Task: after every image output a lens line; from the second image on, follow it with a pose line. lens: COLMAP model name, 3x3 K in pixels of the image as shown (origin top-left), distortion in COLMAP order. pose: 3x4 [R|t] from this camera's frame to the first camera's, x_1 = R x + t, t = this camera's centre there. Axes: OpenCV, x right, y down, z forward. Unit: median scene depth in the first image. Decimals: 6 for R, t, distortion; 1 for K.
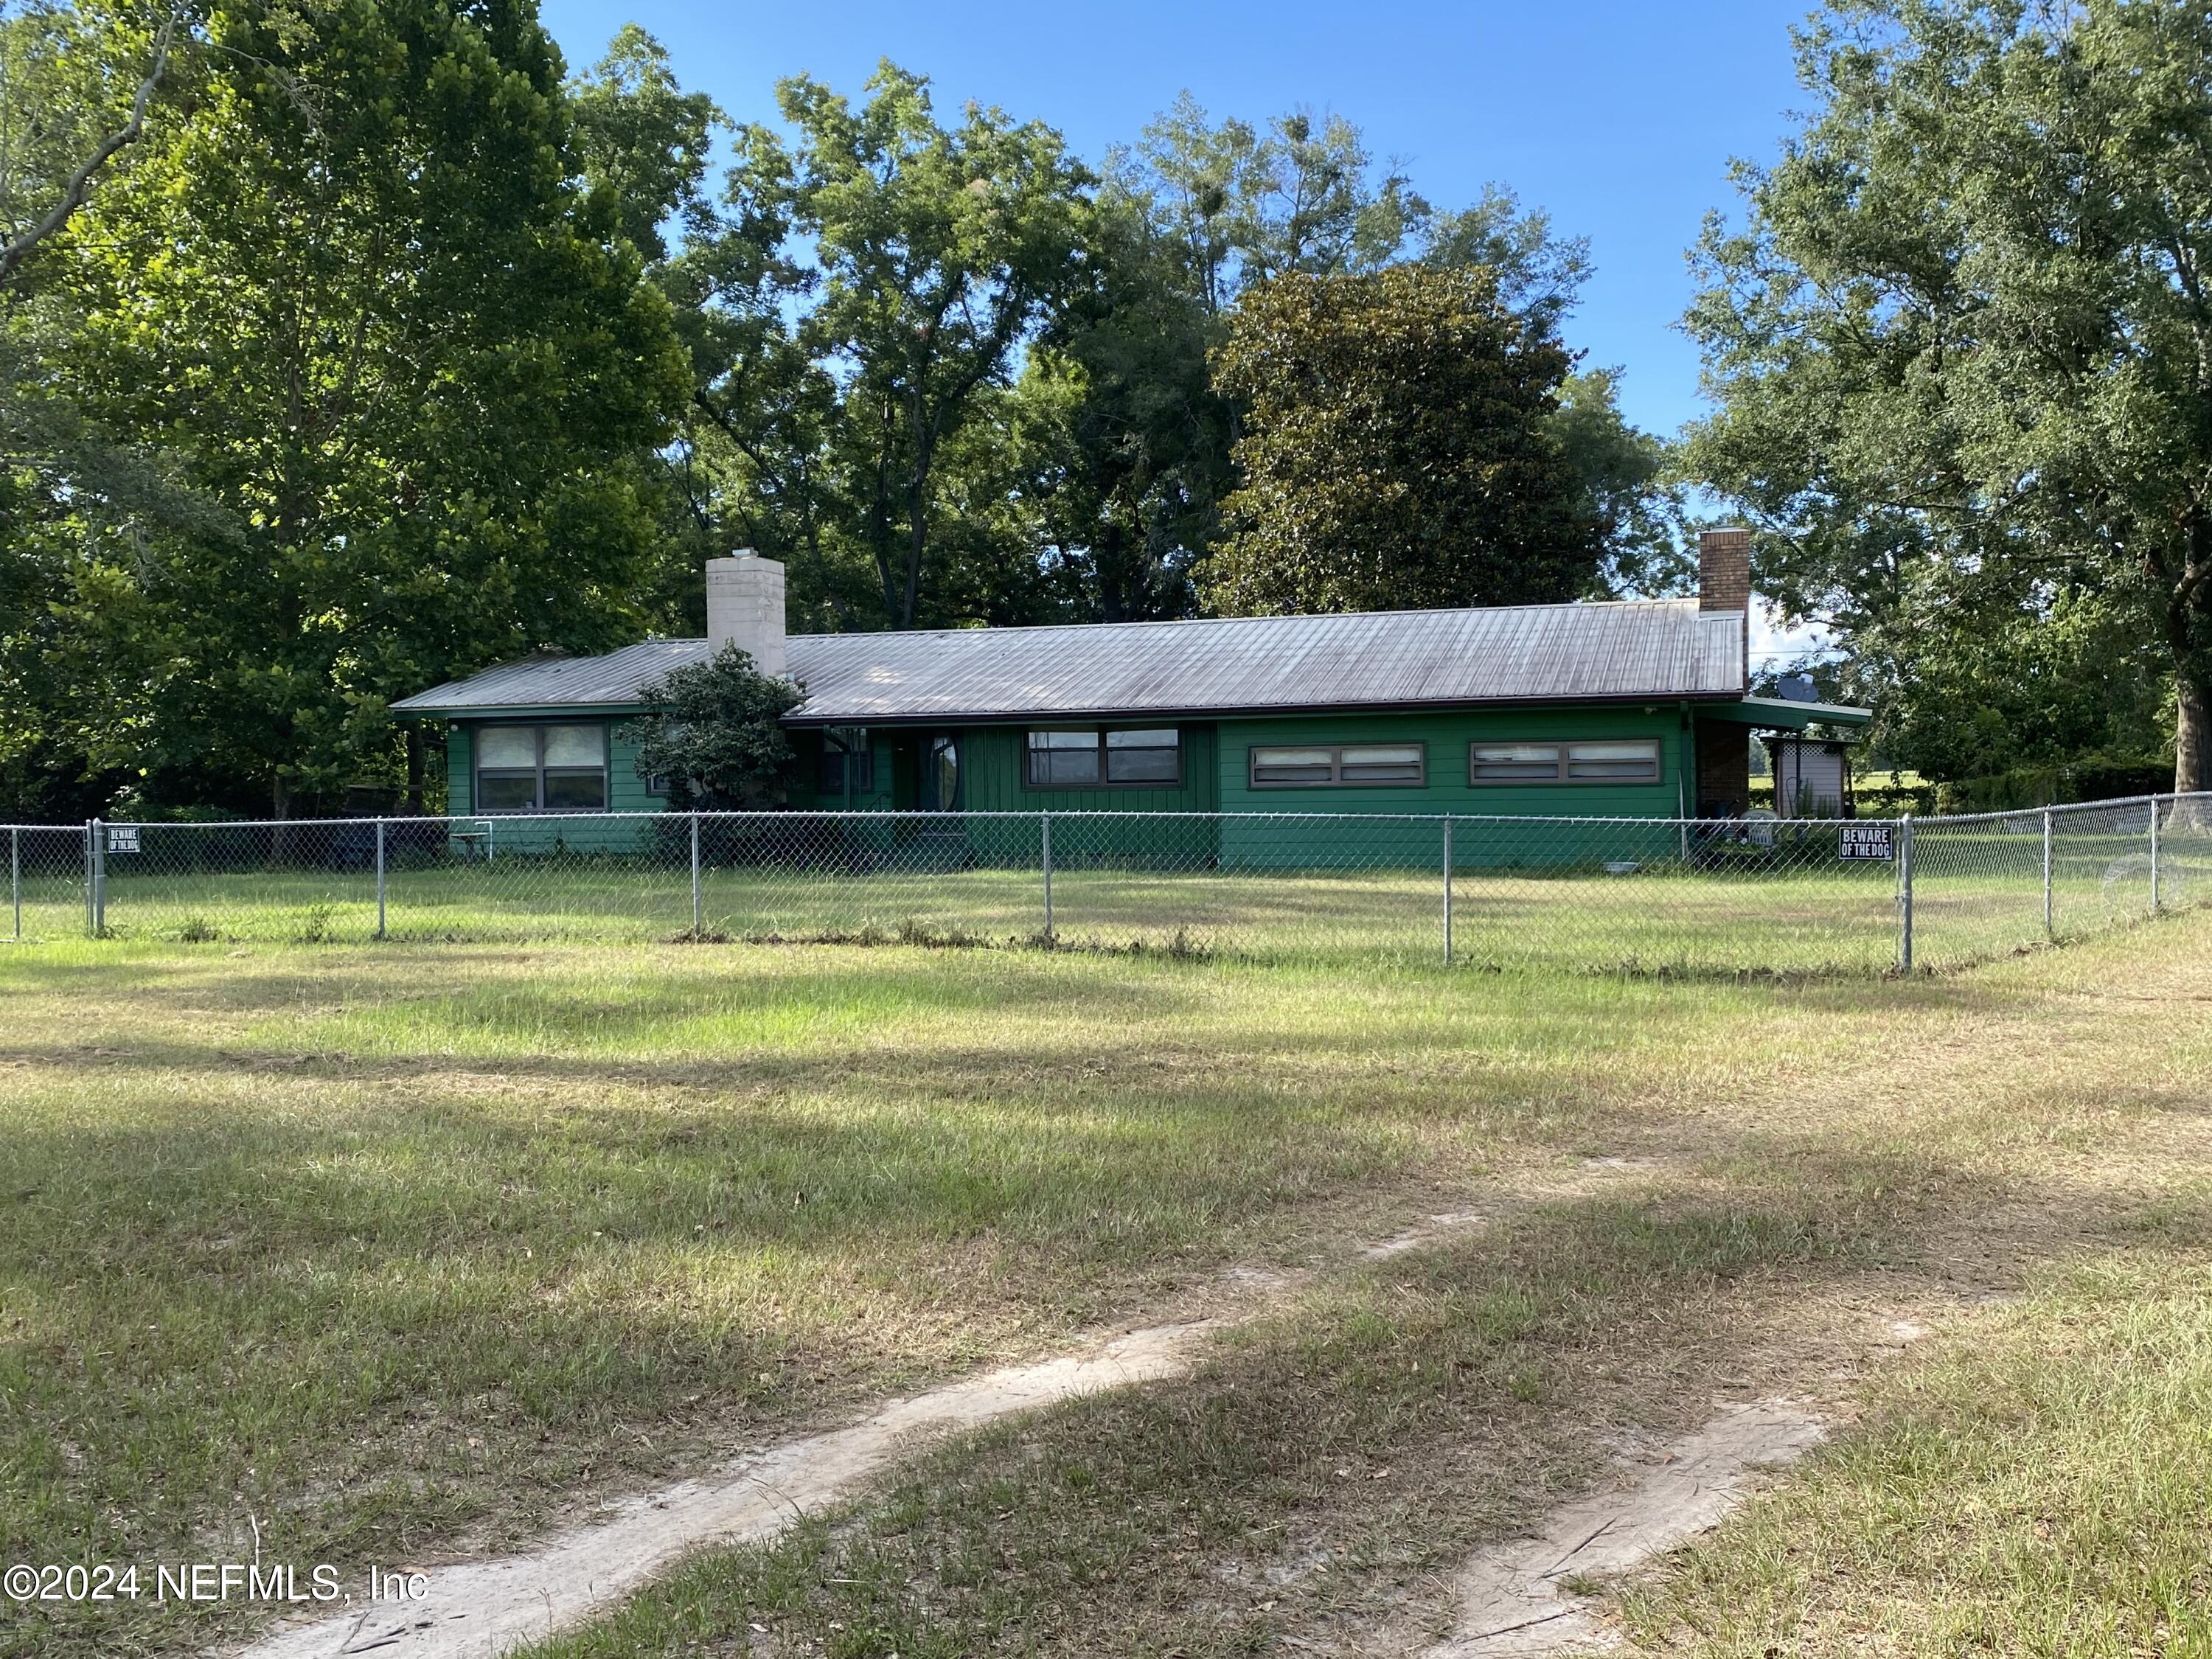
lens RADIAL K [[1952.6, 0, 1084.8], [0, 1952.6, 794.2], [0, 0, 1]] dist [0.124737, -0.285663]
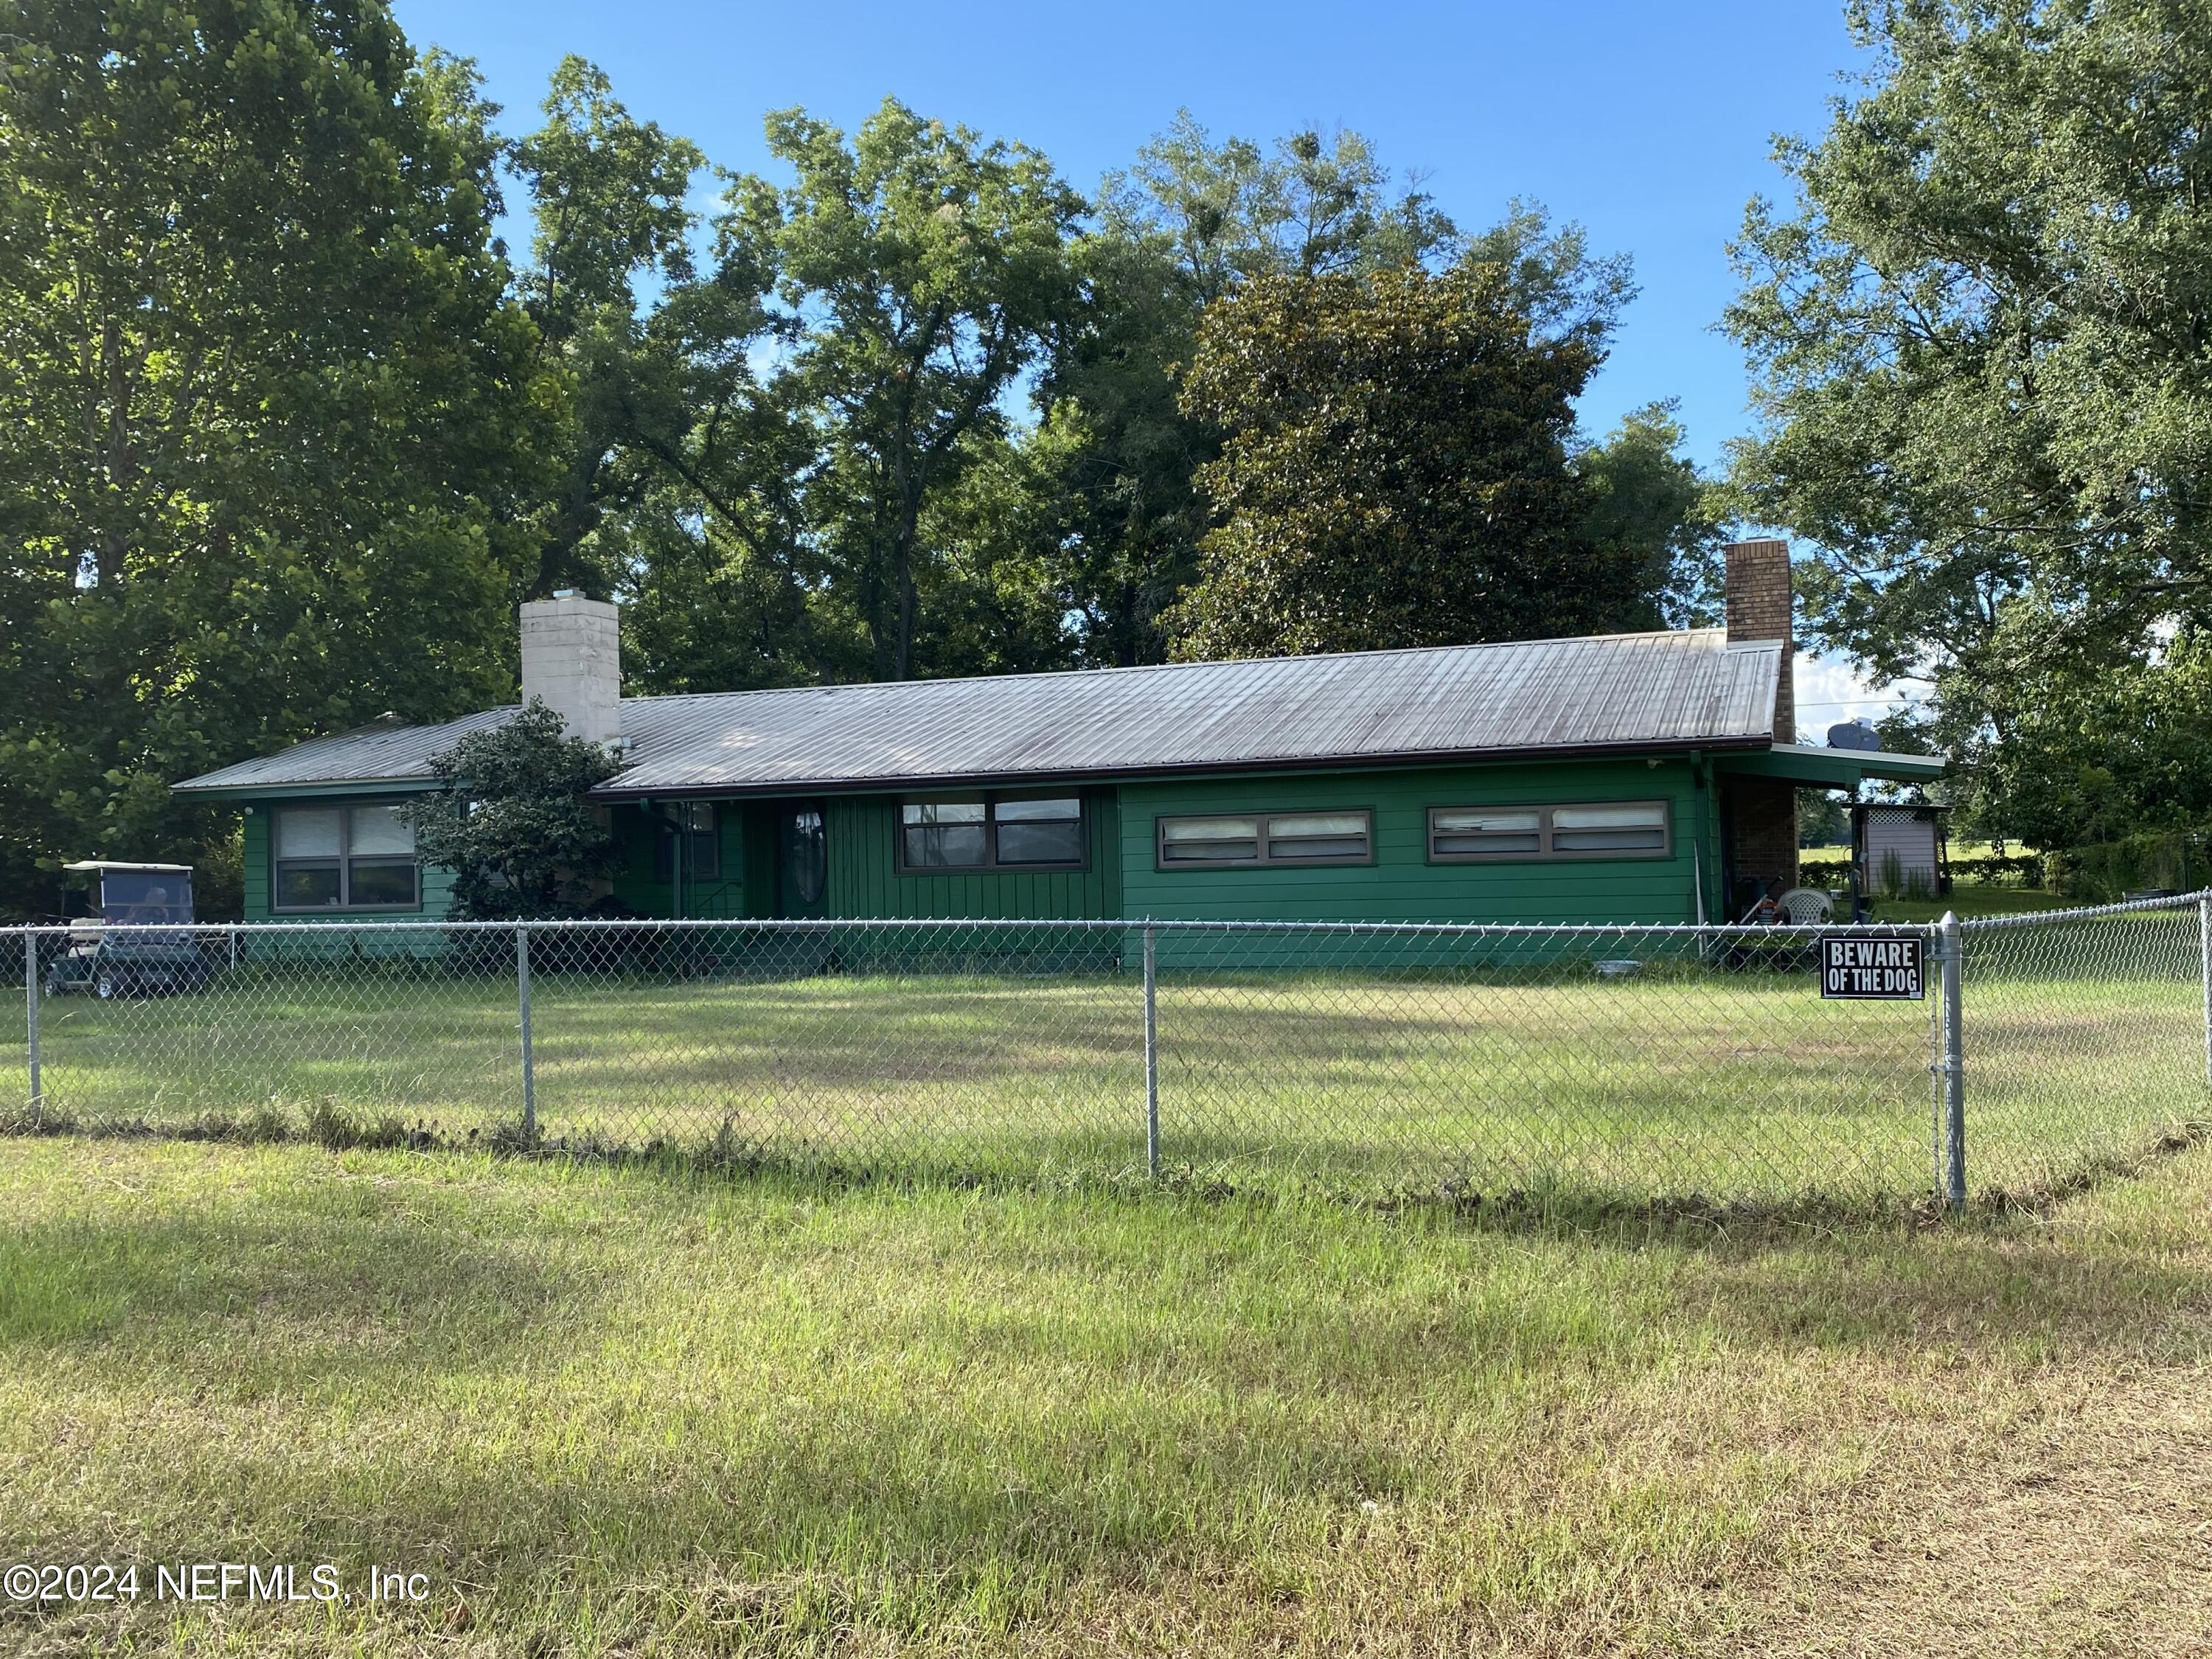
lens RADIAL K [[1897.0, 0, 1116.9], [0, 1897.0, 802.0], [0, 0, 1]] dist [0.086172, -0.167591]
pose [[0.998845, -0.014559, -0.045792, 0.073942], [0.012832, 0.999204, -0.037778, -0.001168], [0.046306, 0.037147, 0.998236, 0.161764]]
